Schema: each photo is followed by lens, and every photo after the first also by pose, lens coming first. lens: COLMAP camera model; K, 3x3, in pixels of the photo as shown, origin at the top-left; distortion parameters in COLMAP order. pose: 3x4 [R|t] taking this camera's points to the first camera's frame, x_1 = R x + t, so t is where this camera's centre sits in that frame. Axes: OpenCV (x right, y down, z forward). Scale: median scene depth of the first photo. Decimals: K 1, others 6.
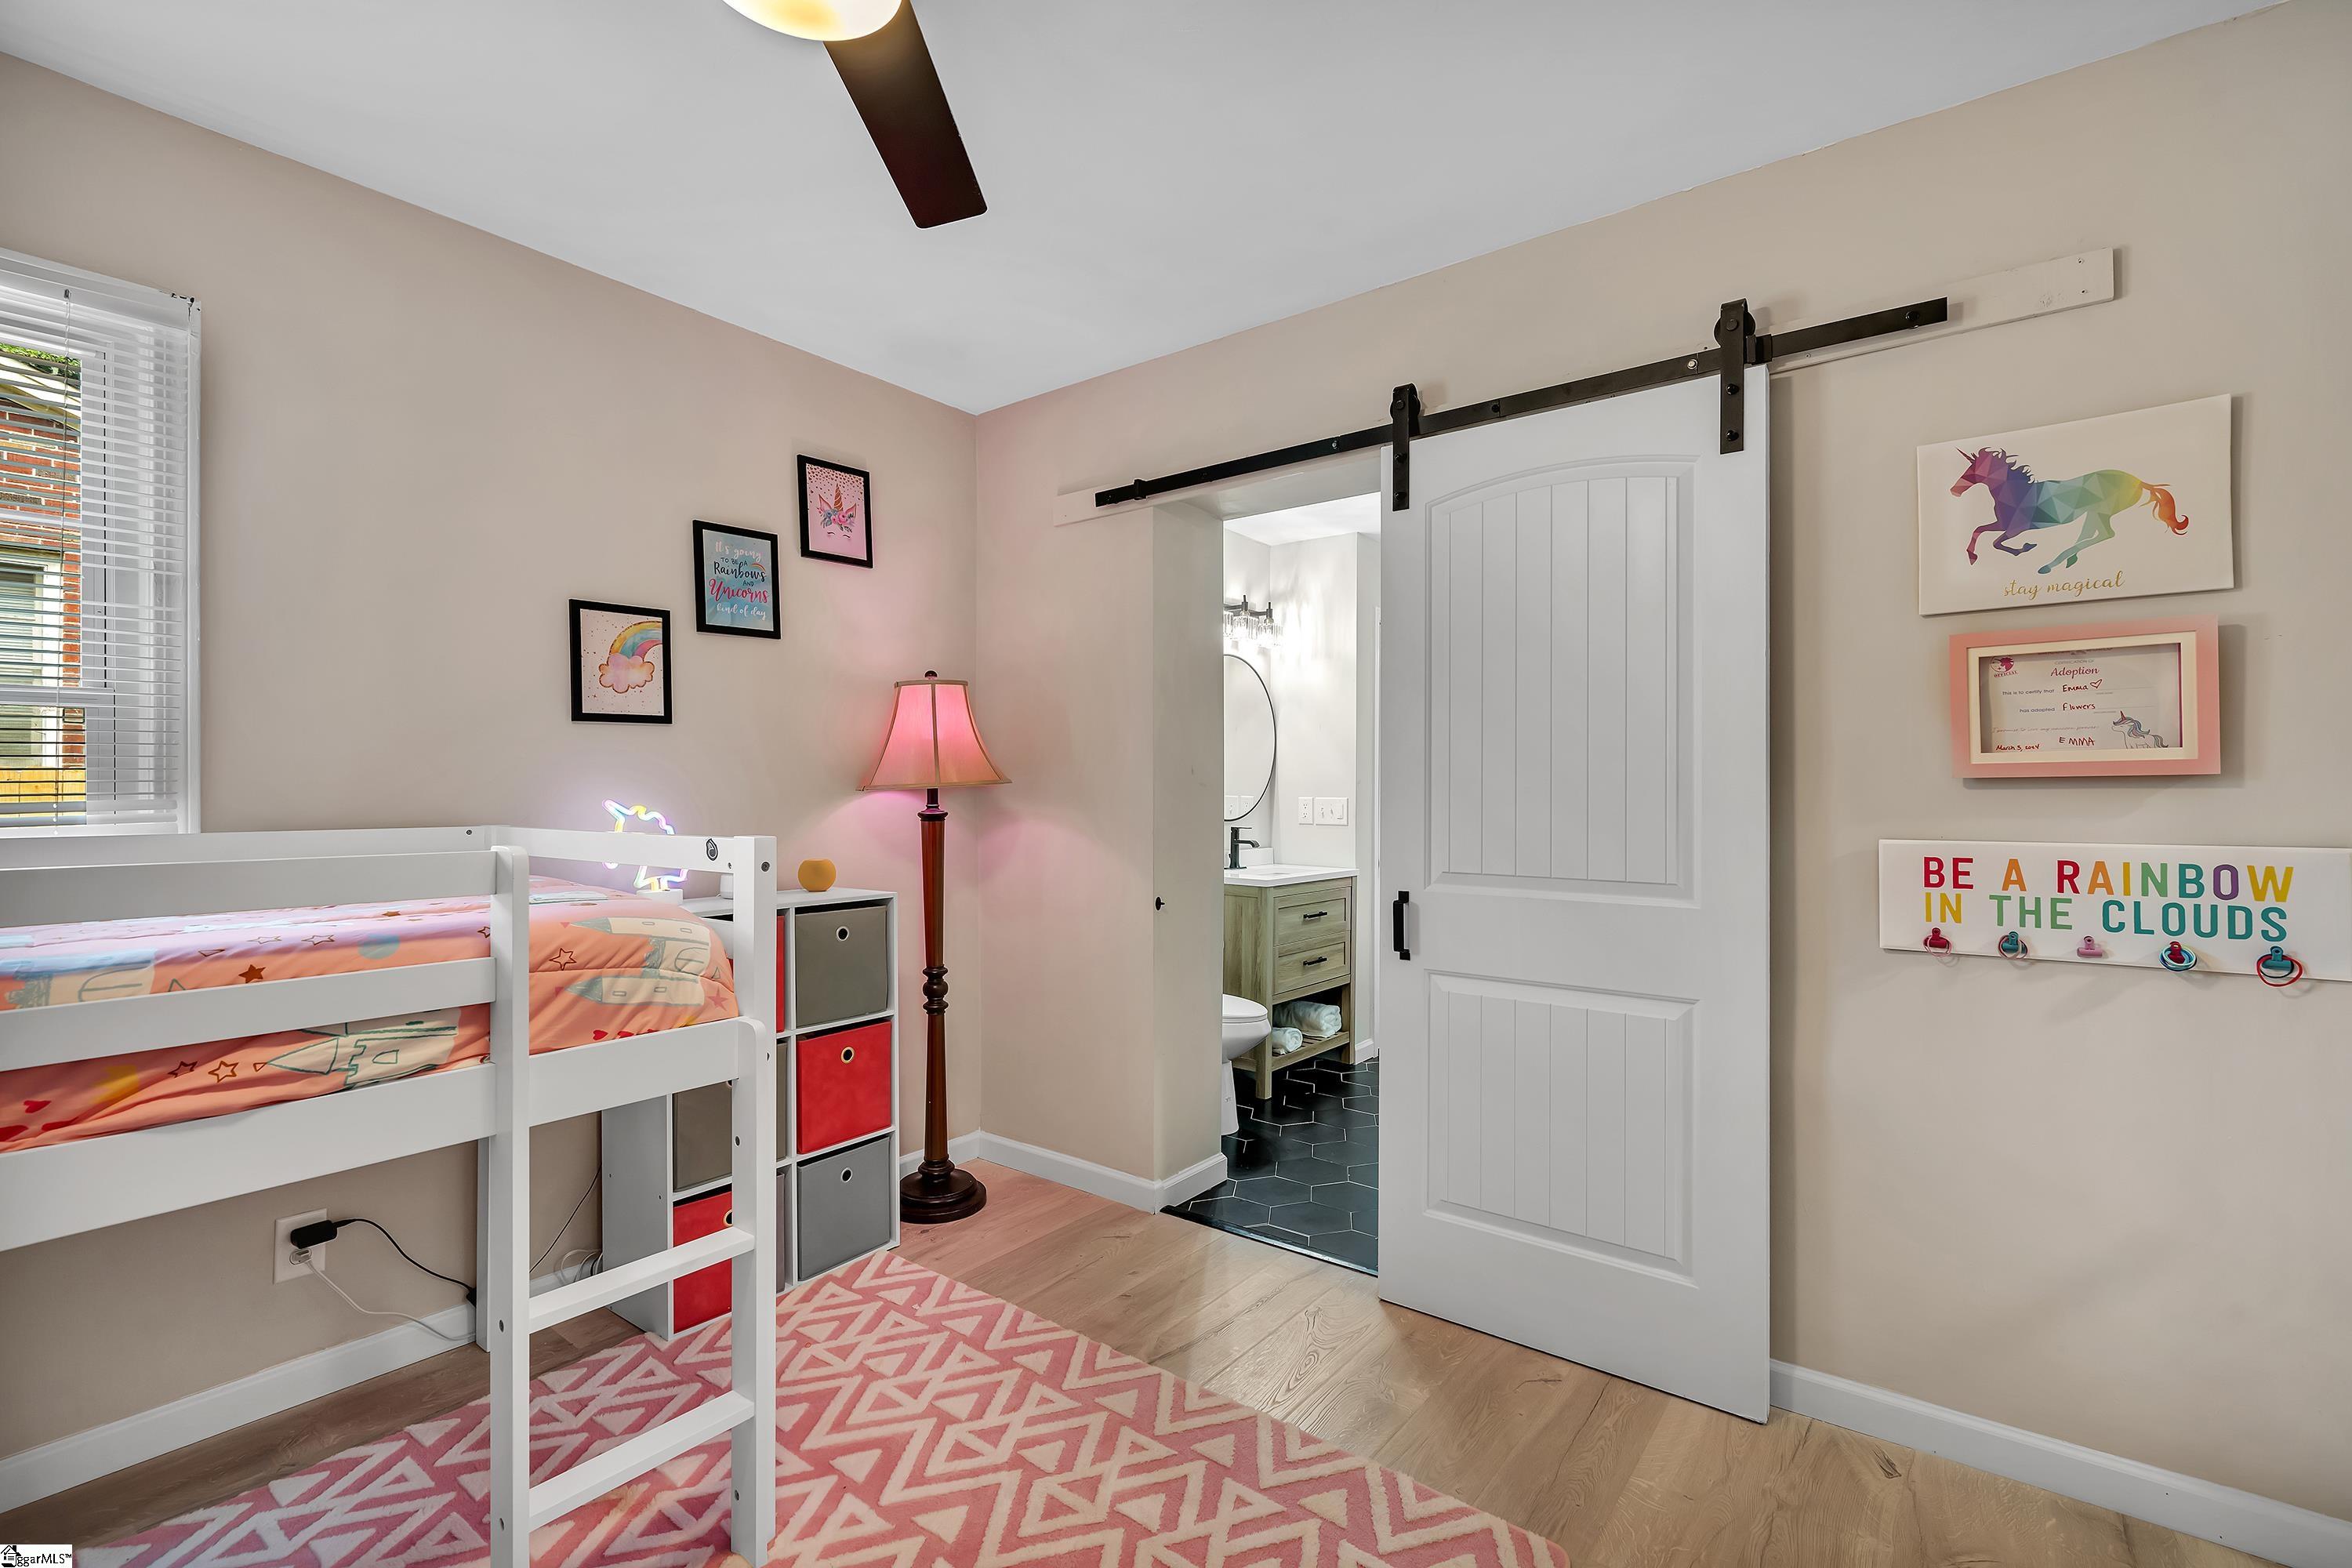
lens RADIAL K [[1064.5, 0, 1170.7], [0, 1064.5, 785.4], [0, 0, 1]] dist [0.001377, 0.000979]
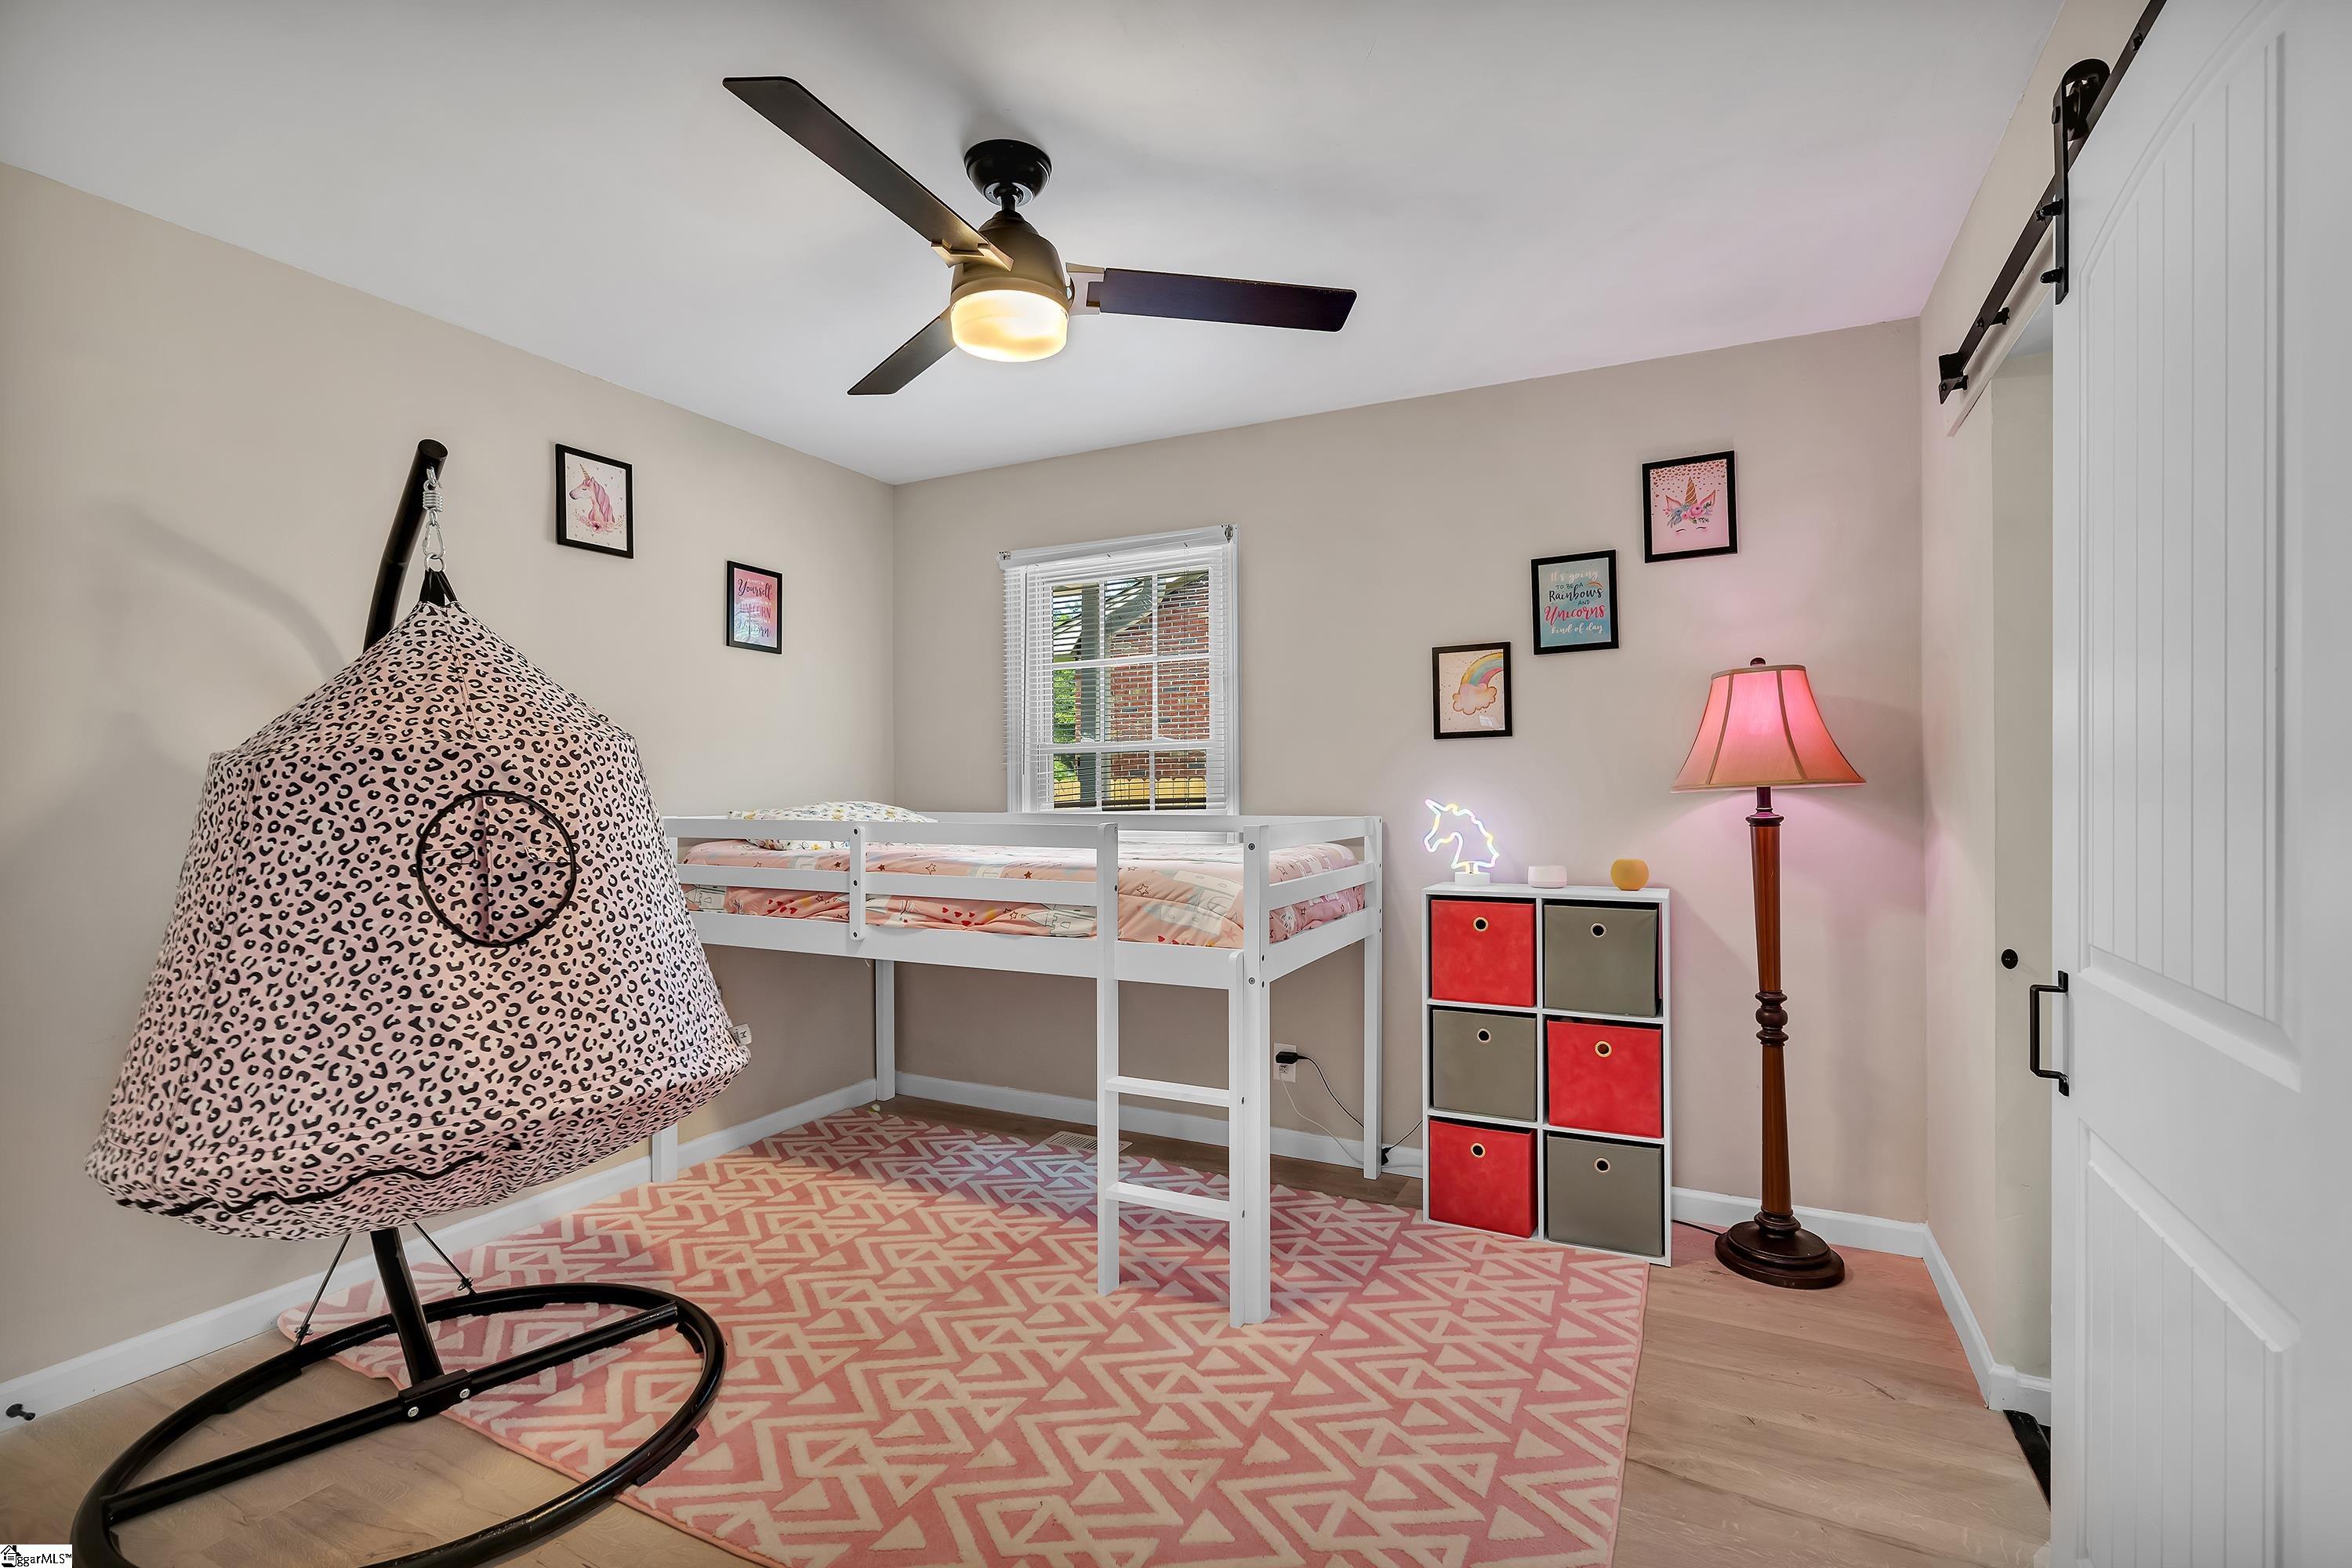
lens RADIAL K [[1064.5, 0, 1170.7], [0, 1064.5, 785.4], [0, 0, 1]] dist [0.001377, 0.000979]
pose [[0.196530, -0.003849, -0.980490, 0.626463], [0.005638, 0.999980, -0.002796, -0.001353], [0.980482, -0.004978, 0.196548, 0.389626]]
